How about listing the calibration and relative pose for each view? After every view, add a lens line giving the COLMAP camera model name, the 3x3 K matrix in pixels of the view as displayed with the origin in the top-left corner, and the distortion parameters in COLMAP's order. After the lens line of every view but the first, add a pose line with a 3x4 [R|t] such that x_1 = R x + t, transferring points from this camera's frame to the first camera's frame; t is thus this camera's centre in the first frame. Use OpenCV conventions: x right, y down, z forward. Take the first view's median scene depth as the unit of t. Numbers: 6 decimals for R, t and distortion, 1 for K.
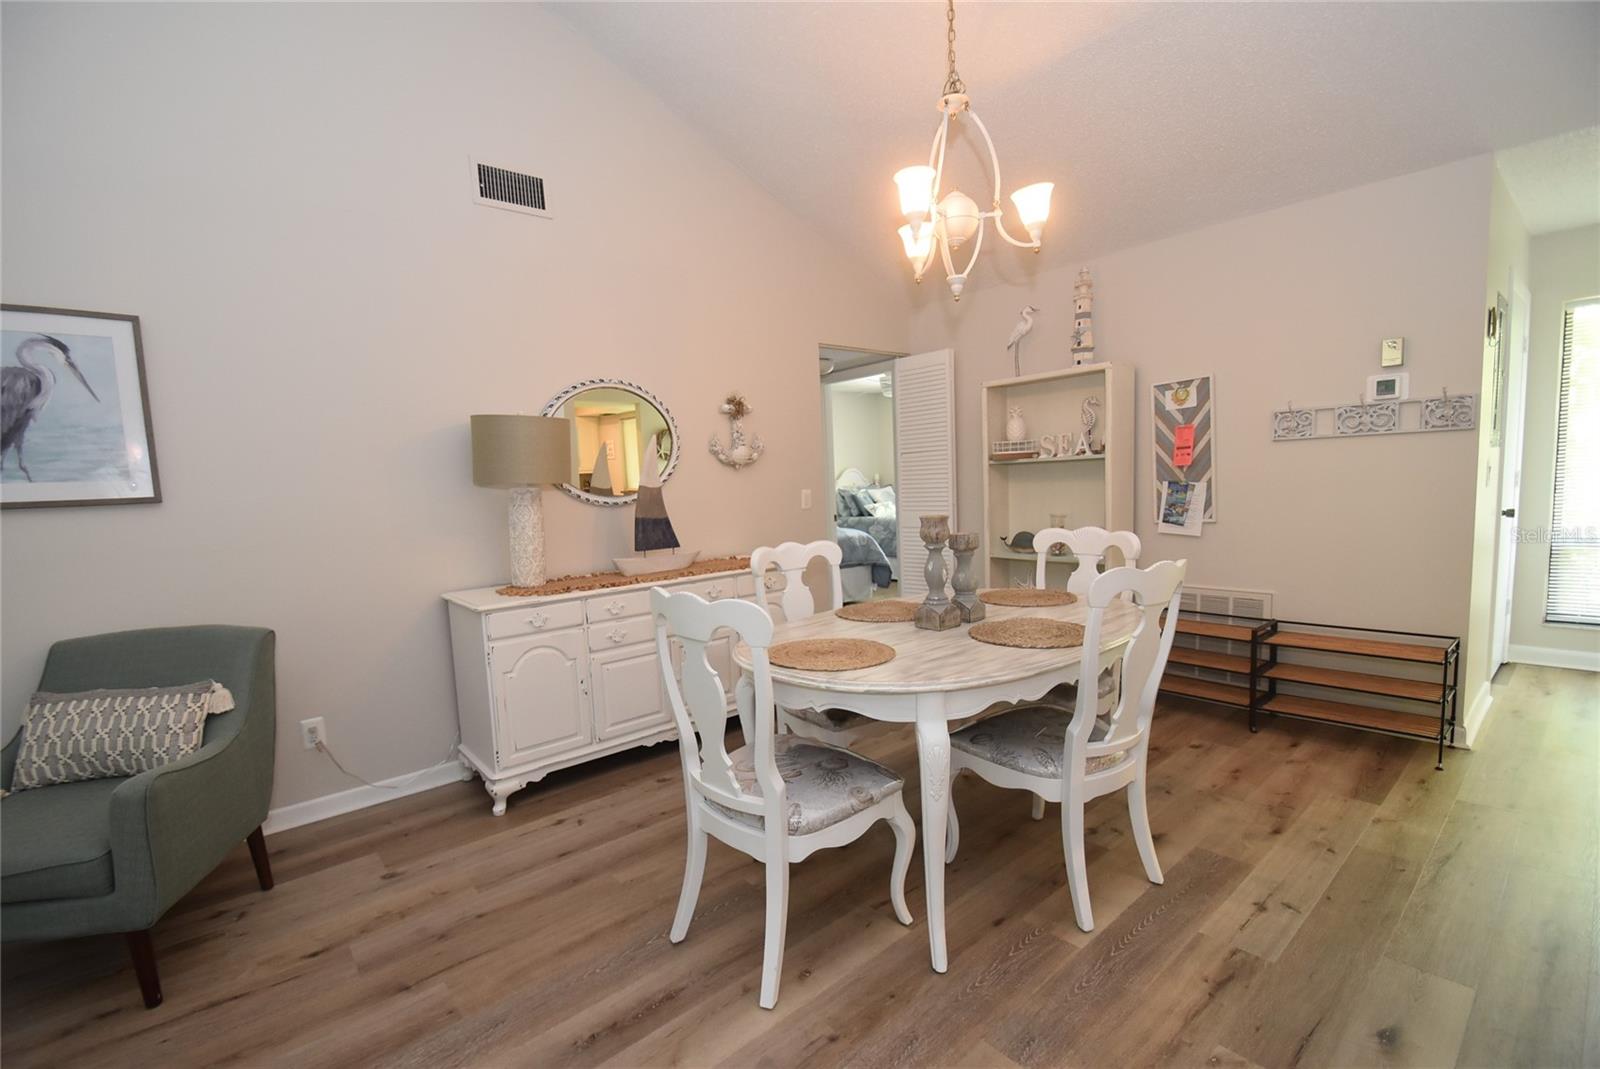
lens RADIAL K [[704.1, 0, 787.4], [0, 704.1, 556.9], [0, 0, 1]] dist [0.015132, -0.016074]
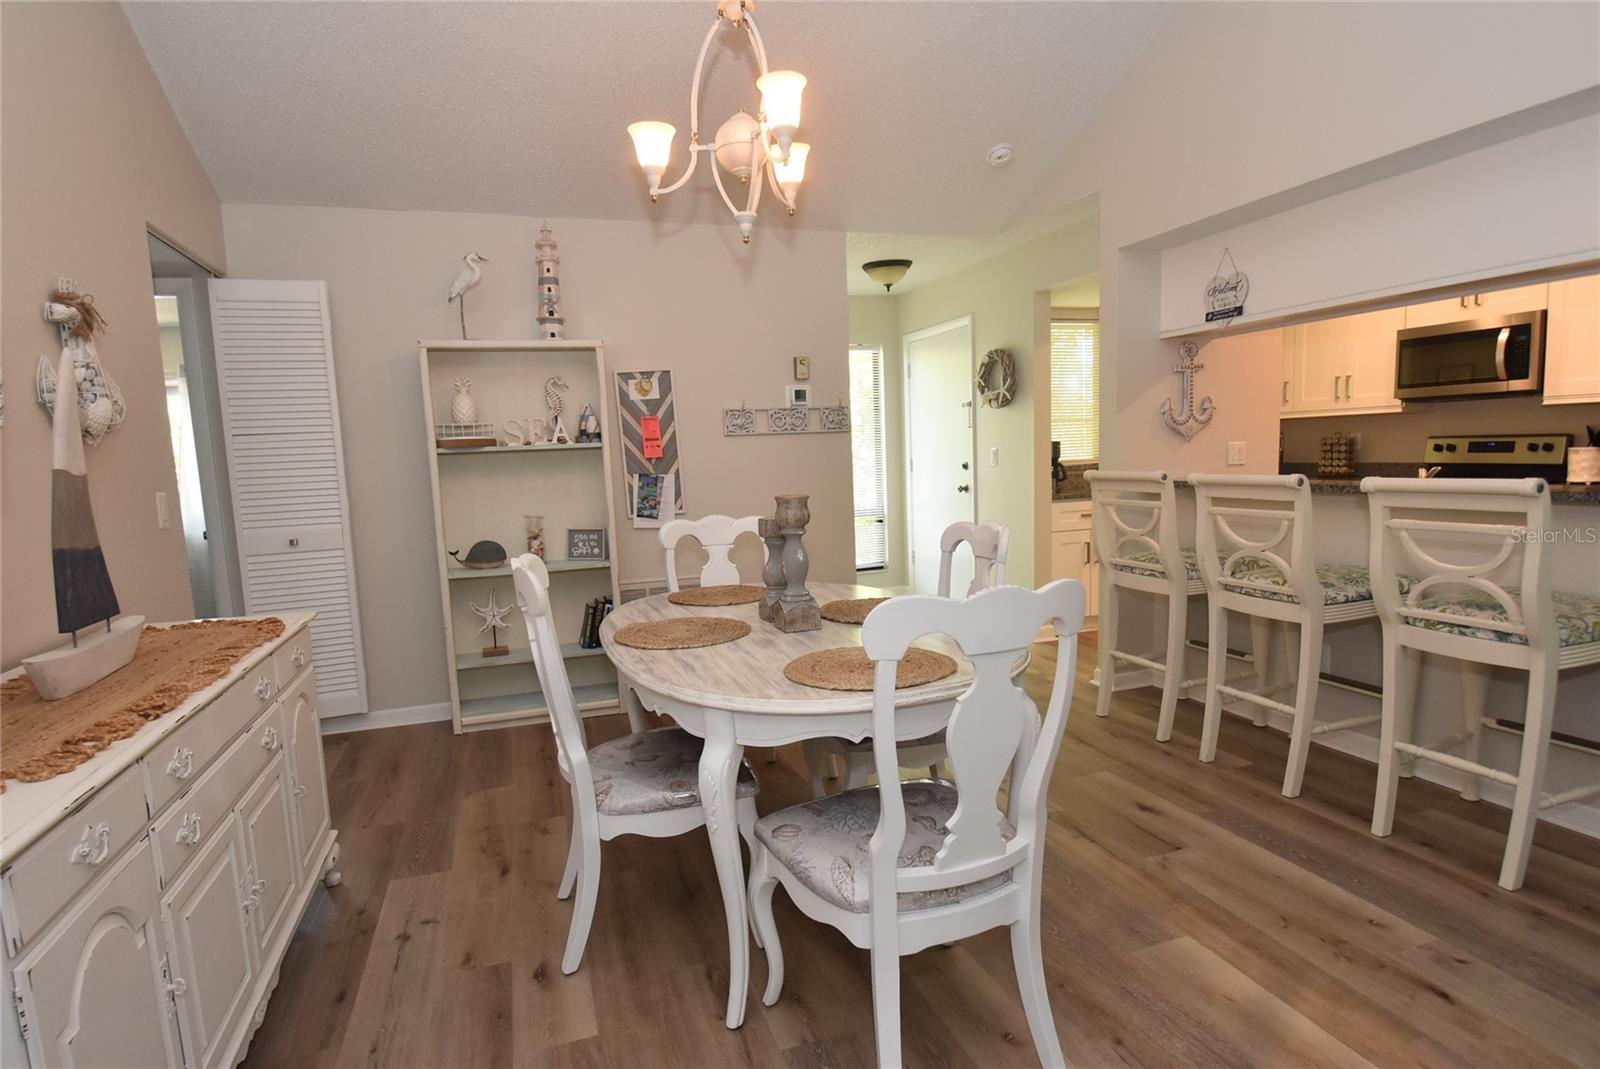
lens RADIAL K [[832.1, 0, 792.4], [0, 832.1, 556.0], [0, 0, 1]] dist [0.022591, -0.033043]
pose [[0.369155, -0.086461, 0.925337, -0.447942], [0.125438, 0.991188, 0.042572, -0.018465], [-0.920864, 0.100357, 0.376748, 0.393900]]
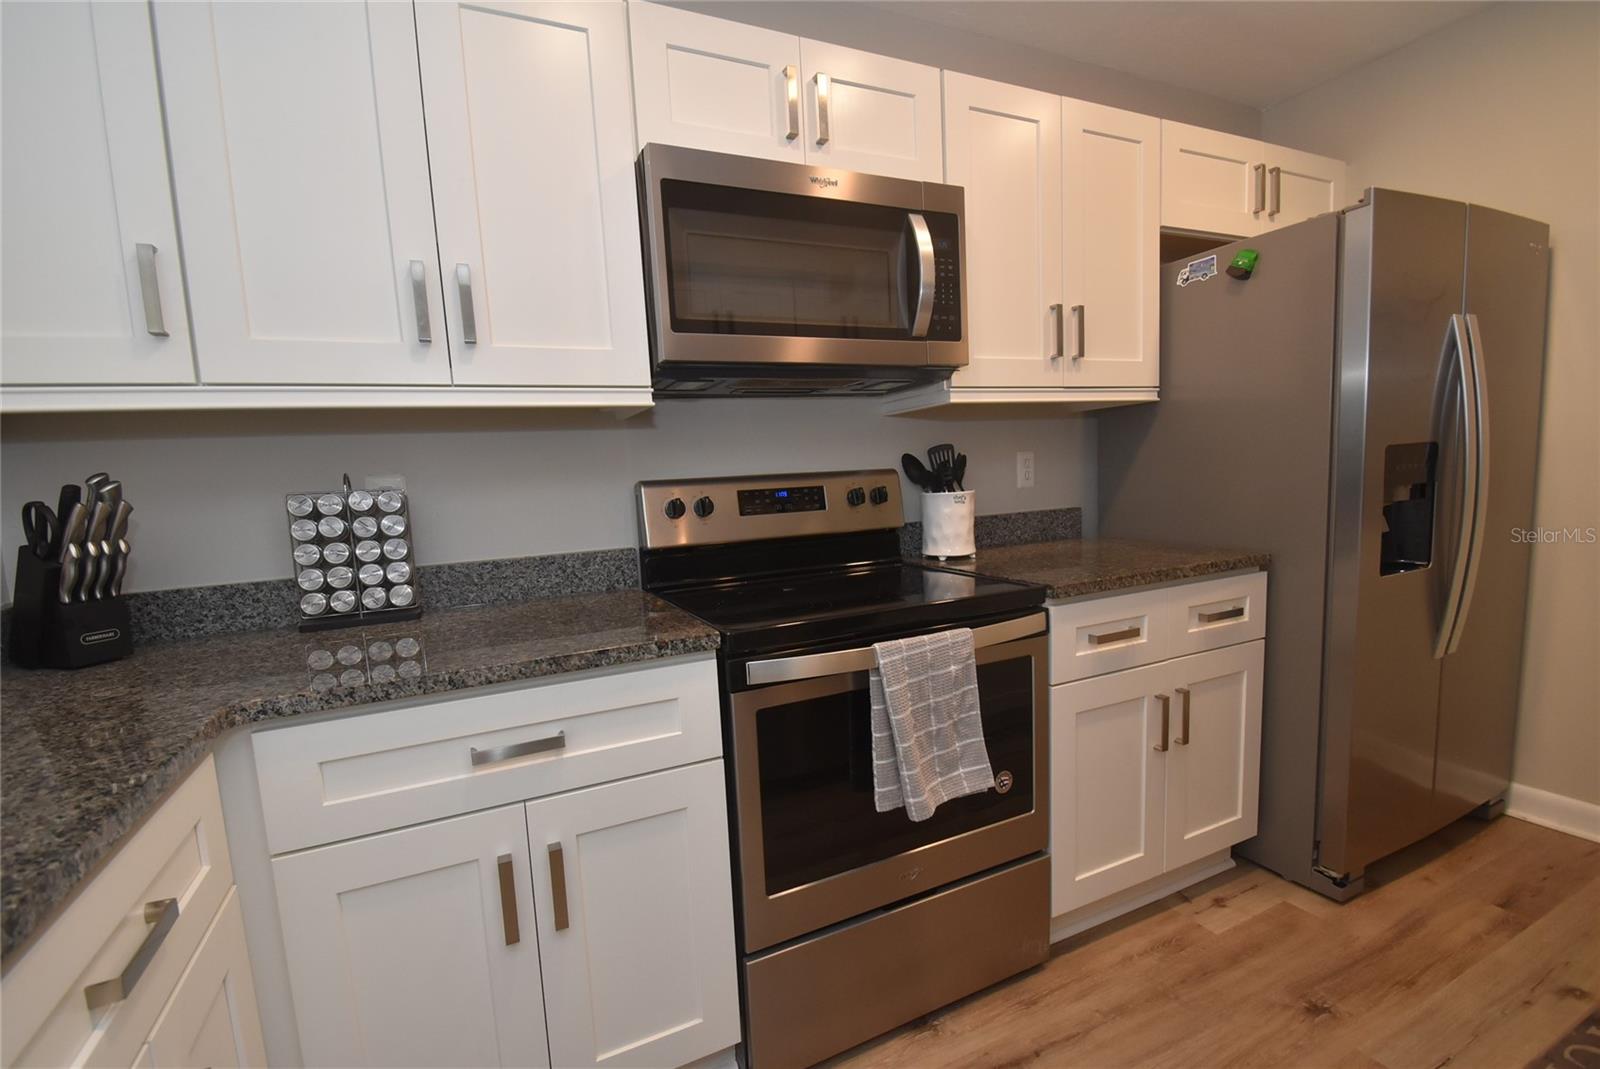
lens RADIAL K [[704.1, 0, 787.4], [0, 704.1, 556.9], [0, 0, 1]] dist [0.015132, -0.016074]
pose [[-0.959446, 0.062549, 0.274864, 1.023838], [0.123023, 0.970224, 0.208640, -0.059784], [-0.253629, 0.233993, -0.938573, 0.337840]]
